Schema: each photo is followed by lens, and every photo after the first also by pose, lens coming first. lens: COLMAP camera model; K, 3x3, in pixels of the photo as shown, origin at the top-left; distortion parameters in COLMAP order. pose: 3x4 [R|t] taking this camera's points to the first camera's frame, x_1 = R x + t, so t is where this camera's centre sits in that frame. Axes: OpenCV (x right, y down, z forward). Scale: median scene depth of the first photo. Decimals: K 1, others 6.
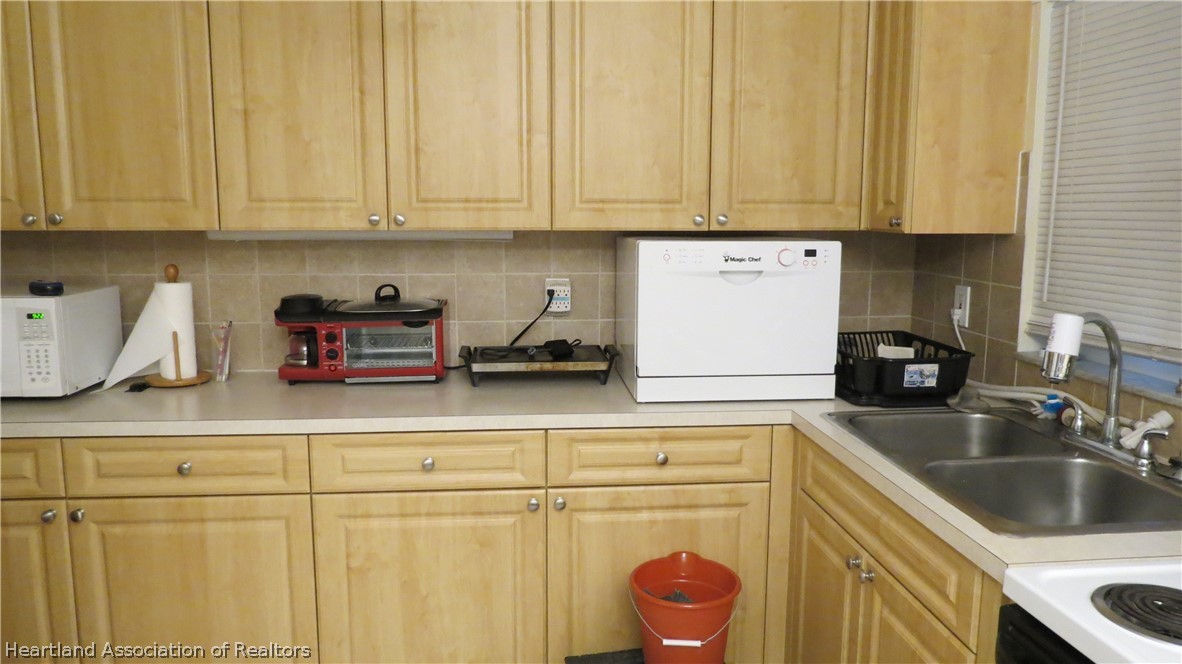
lens RADIAL K [[837.9, 0, 595.3], [0, 837.9, 331.3], [0, 0, 1]] dist [-0.032243, 0.008431]
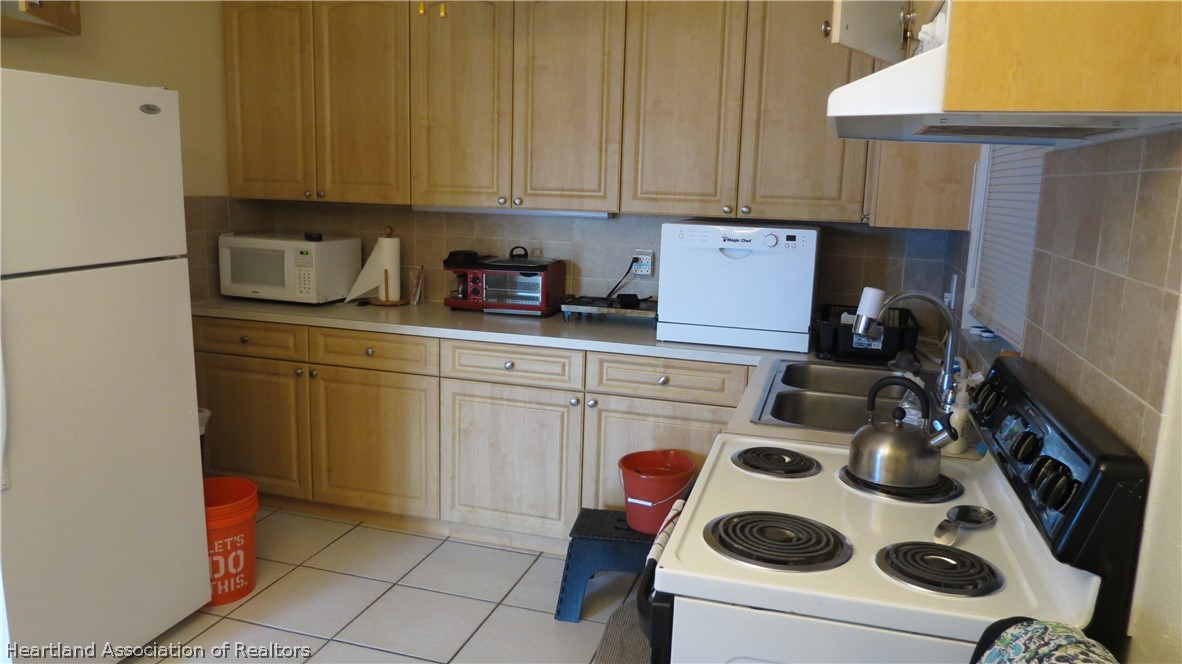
lens RADIAL K [[837.9, 0, 595.3], [0, 837.9, 331.3], [0, 0, 1]] dist [-0.032243, 0.008431]
pose [[0.927460, 0.089247, -0.363116, 0.444407], [-0.080046, 0.995974, 0.040343, 0.022061], [0.365254, -0.008351, 0.930870, -0.314211]]
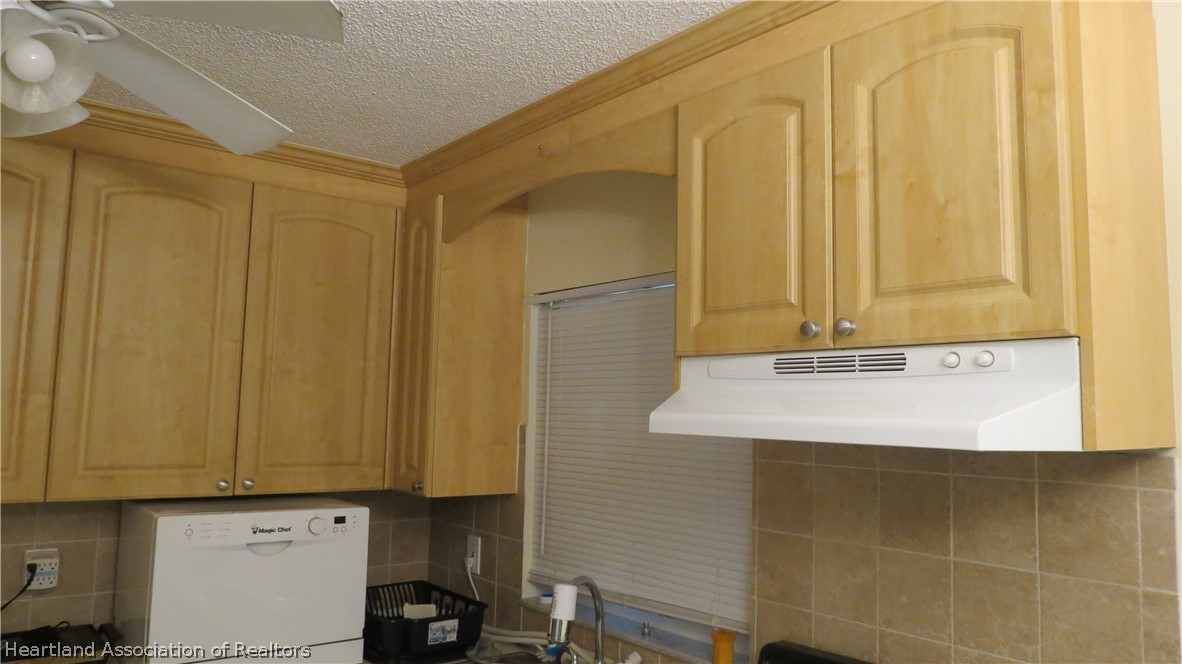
lens RADIAL K [[837.9, 0, 595.3], [0, 837.9, 331.3], [0, 0, 1]] dist [-0.032243, 0.008431]
pose [[0.838395, 0.071346, 0.540373, -0.050654], [0.056633, 0.974628, -0.216549, -0.076907], [-0.542113, 0.212157, 0.813082, -0.059404]]
